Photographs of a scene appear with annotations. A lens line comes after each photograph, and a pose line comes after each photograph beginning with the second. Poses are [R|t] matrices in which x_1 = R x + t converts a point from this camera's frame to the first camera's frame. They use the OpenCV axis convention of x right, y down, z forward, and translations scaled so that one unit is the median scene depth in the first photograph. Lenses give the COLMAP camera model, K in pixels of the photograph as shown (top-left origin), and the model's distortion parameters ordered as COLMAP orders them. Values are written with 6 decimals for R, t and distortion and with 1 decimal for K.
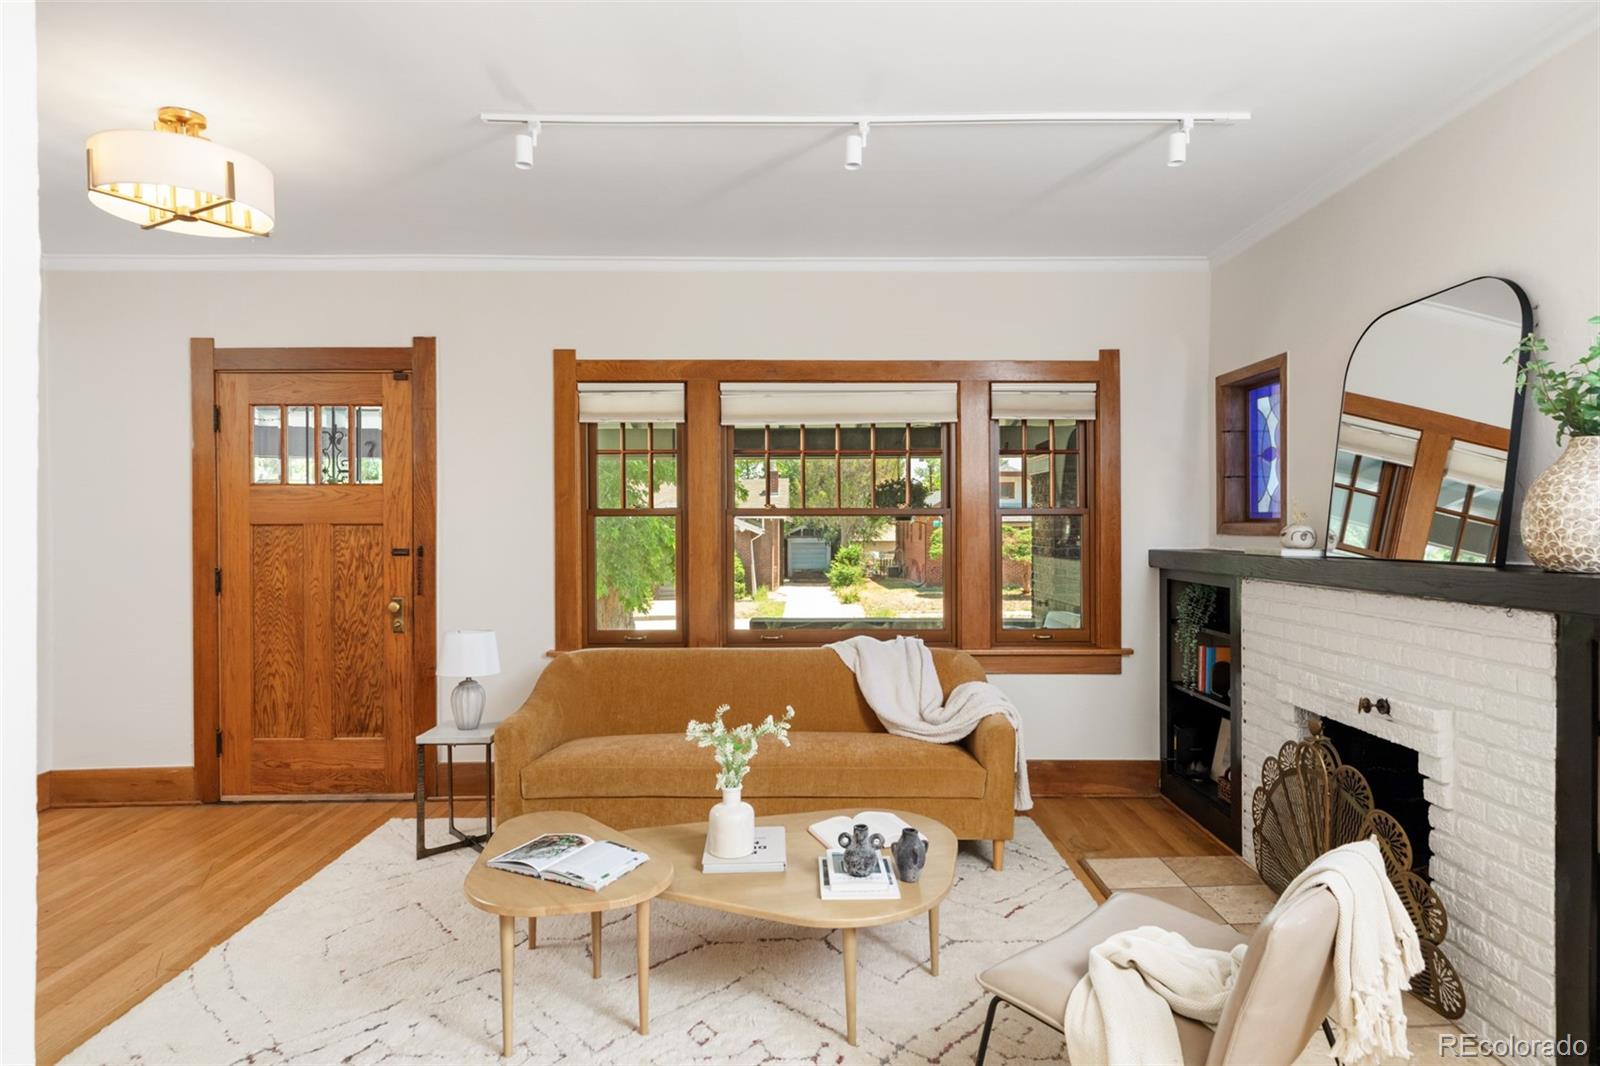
lens RADIAL K [[862.1, 0, 795.8], [0, 862.1, 528.1], [0, 0, 1]] dist [0.005846, -0.003099]
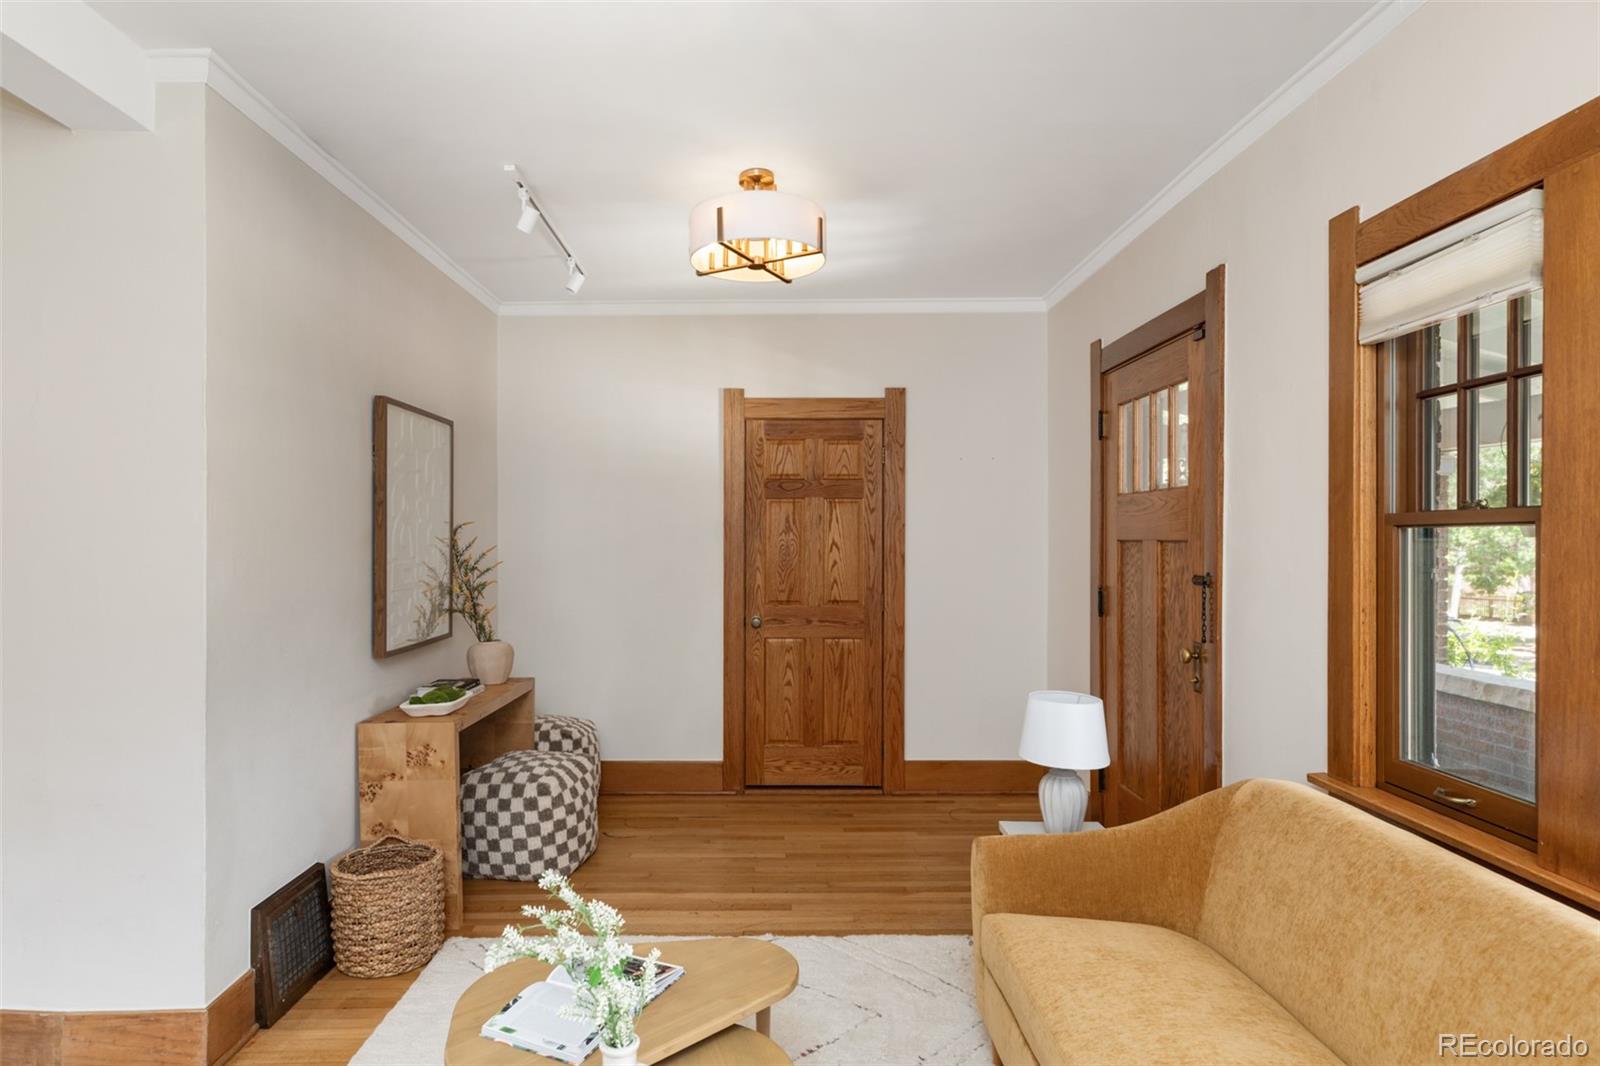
lens RADIAL K [[909.9, 0, 795.9], [0, 909.9, 538.5], [0, 0, 1]] dist [0.007171, 0.002356]
pose [[0.009631, 0.002290, -0.999951, 0.392968], [-0.000353, 0.999997, 0.002287, -0.010070], [0.999954, 0.000331, 0.009631, 0.879587]]
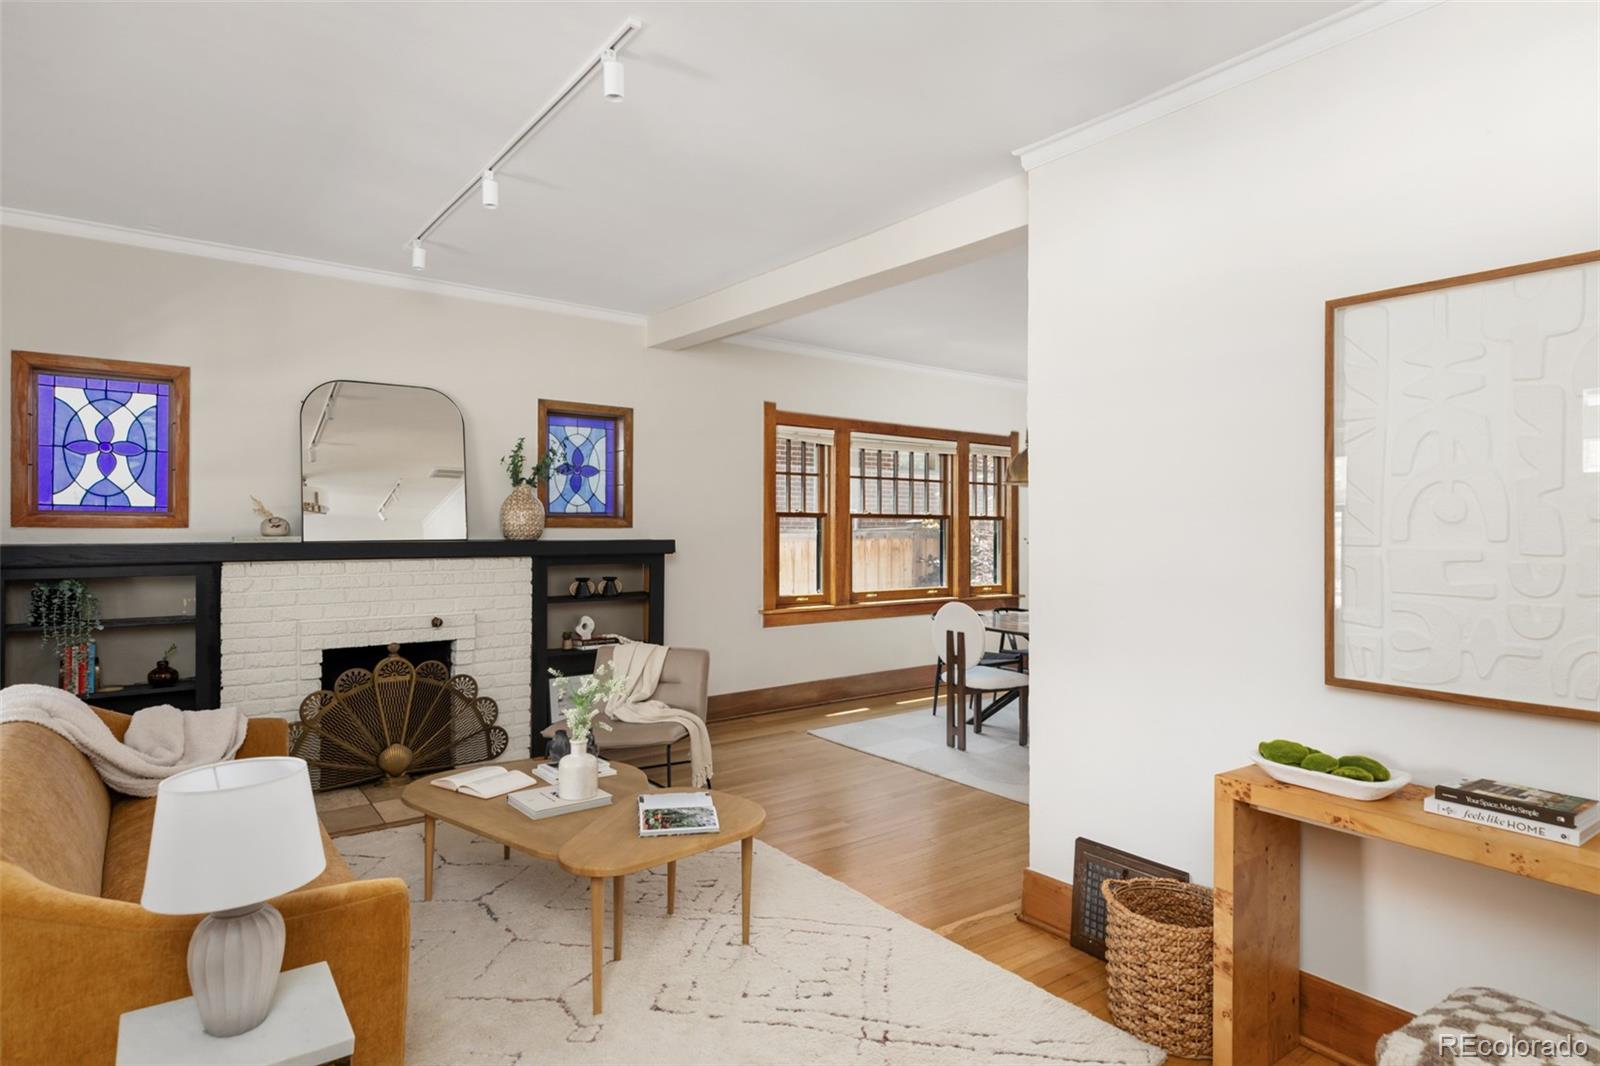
lens RADIAL K [[862.1, 0, 808.7], [0, 862.1, 518.7], [0, 0, 1]] dist [0.005846, -0.003099]
pose [[-0.606131, -0.002087, 0.795362, -0.949566], [-0.009996, 0.999938, -0.004993, -0.003103], [-0.795302, -0.010977, -0.606114, 1.169057]]
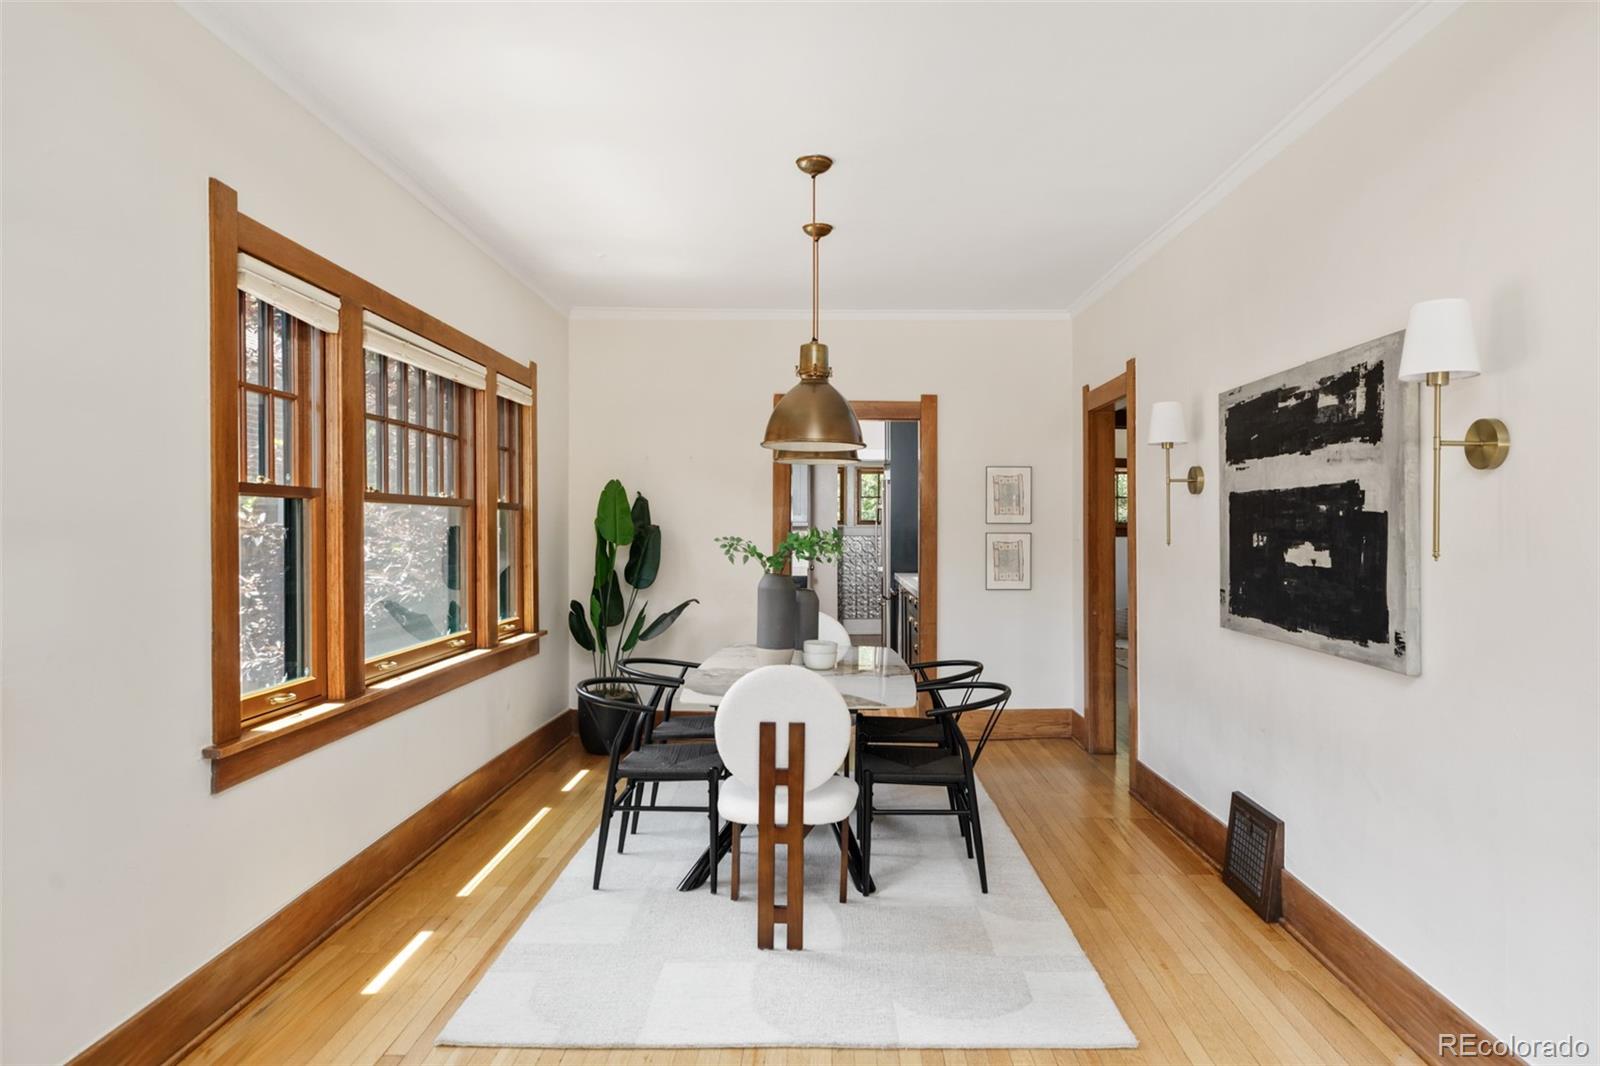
lens RADIAL K [[953.1, 0, 840.6], [0, 953.1, 522.5], [0, 0, 1]] dist [0.007224, 0.002231]
pose [[-0.999618, -0.002826, -0.027494, 0.163033], [-0.002734, 0.999991, -0.003389, 0.009430], [0.027503, -0.003313, -0.999616, 0.877354]]
